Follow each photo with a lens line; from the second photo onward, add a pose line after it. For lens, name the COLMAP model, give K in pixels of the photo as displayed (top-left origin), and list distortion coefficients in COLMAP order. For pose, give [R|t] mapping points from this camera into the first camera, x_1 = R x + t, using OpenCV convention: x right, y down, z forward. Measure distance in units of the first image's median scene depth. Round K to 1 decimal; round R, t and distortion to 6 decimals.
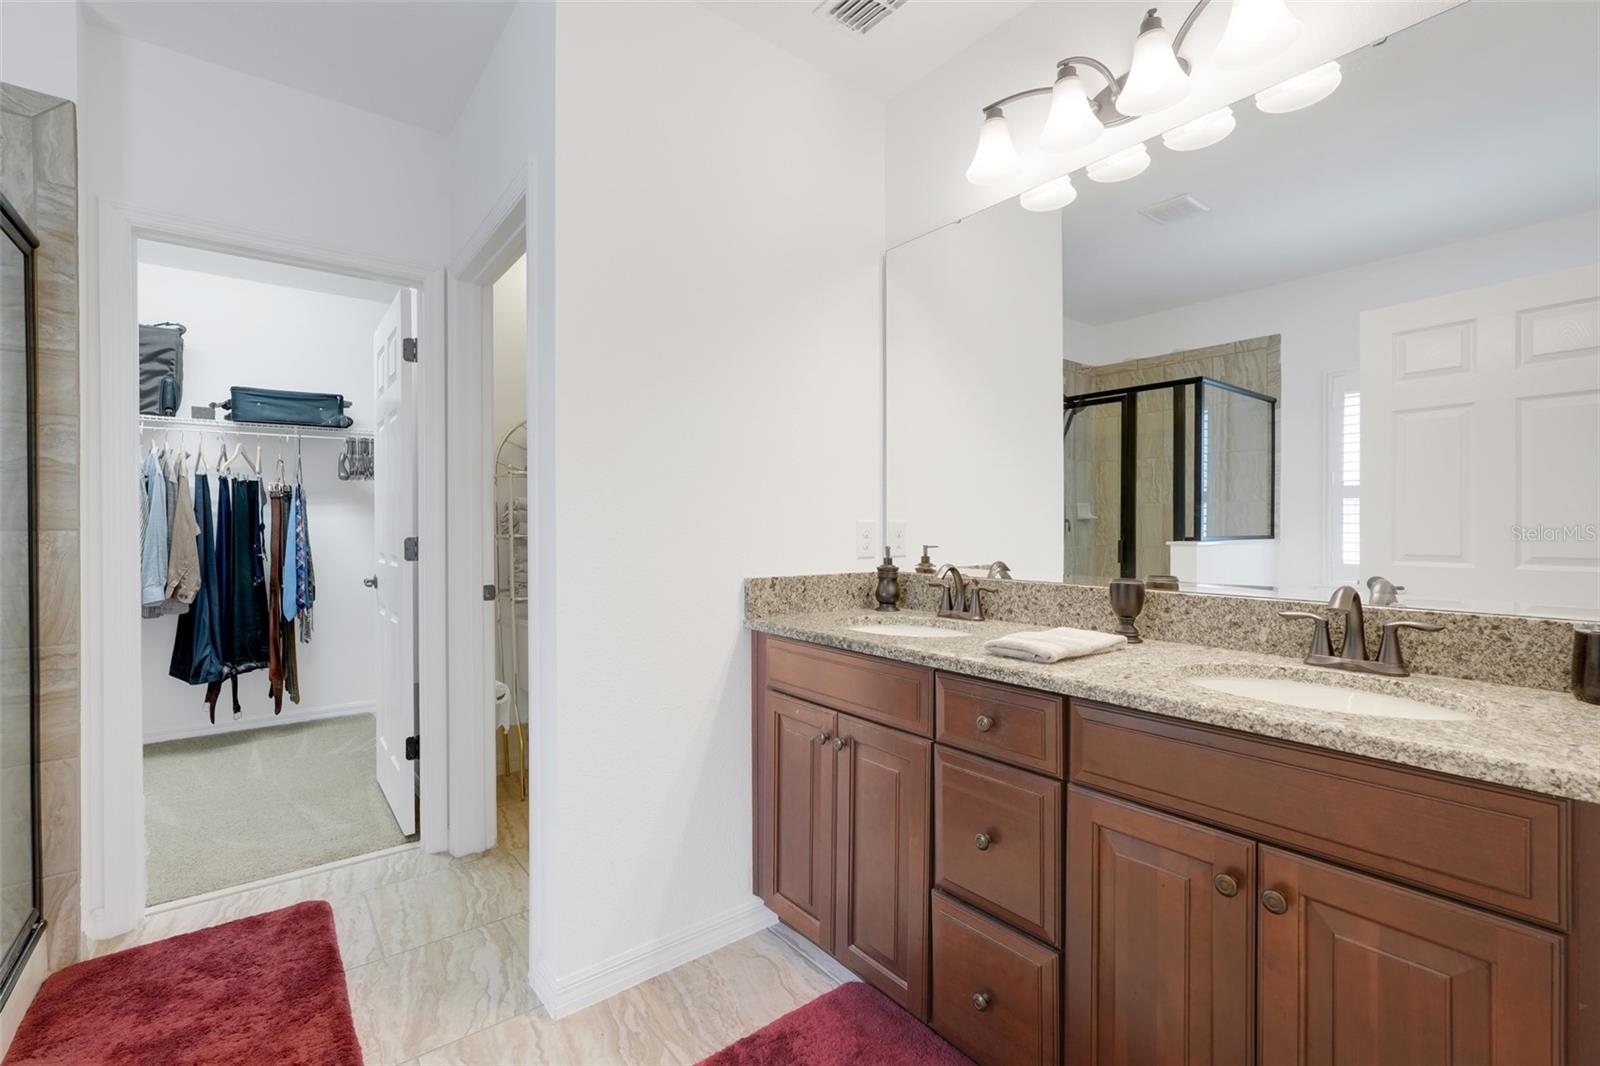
lens RADIAL K [[704.0, 0, 800.9], [0, 704.0, 527.6], [0, 0, 1]] dist [0.001680, 0.000897]
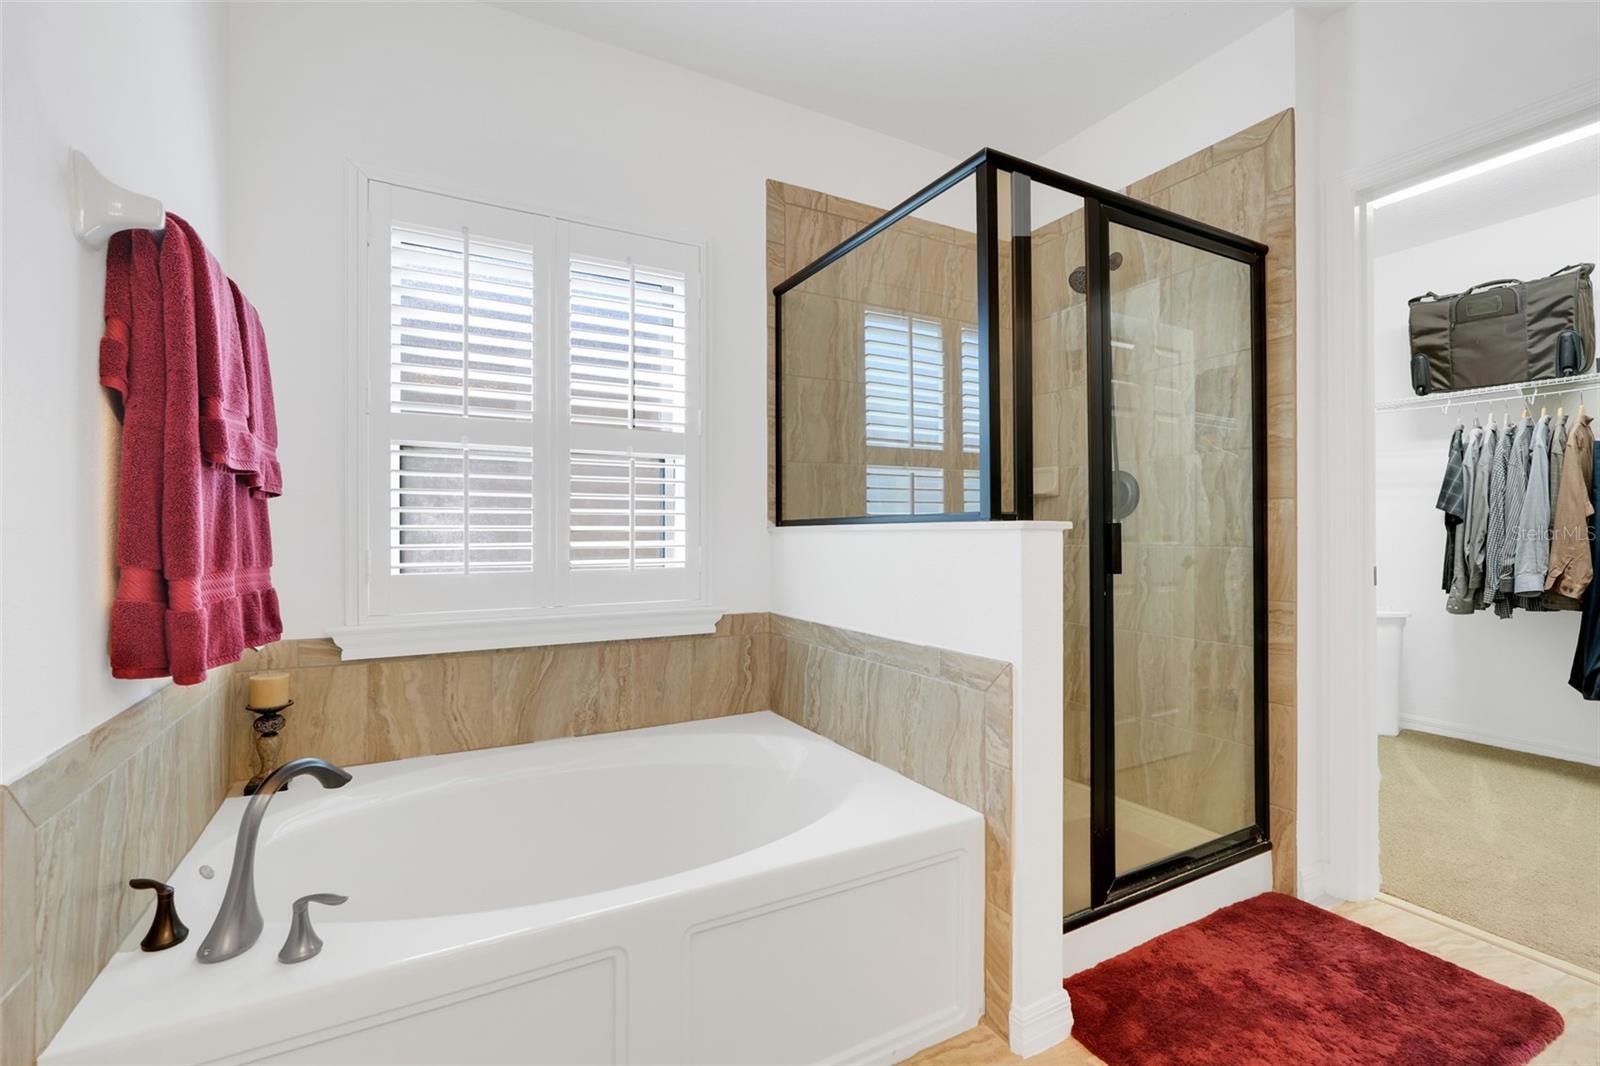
lens RADIAL K [[704.0, 0, 797.7], [0, 704.0, 531.0], [0, 0, 1]] dist [0.001680, 0.000897]
pose [[-0.166922, -0.003655, -0.985963, 0.172833], [-0.002297, 0.999992, -0.003318, 0.059370], [0.985967, 0.001711, -0.166929, 0.427052]]
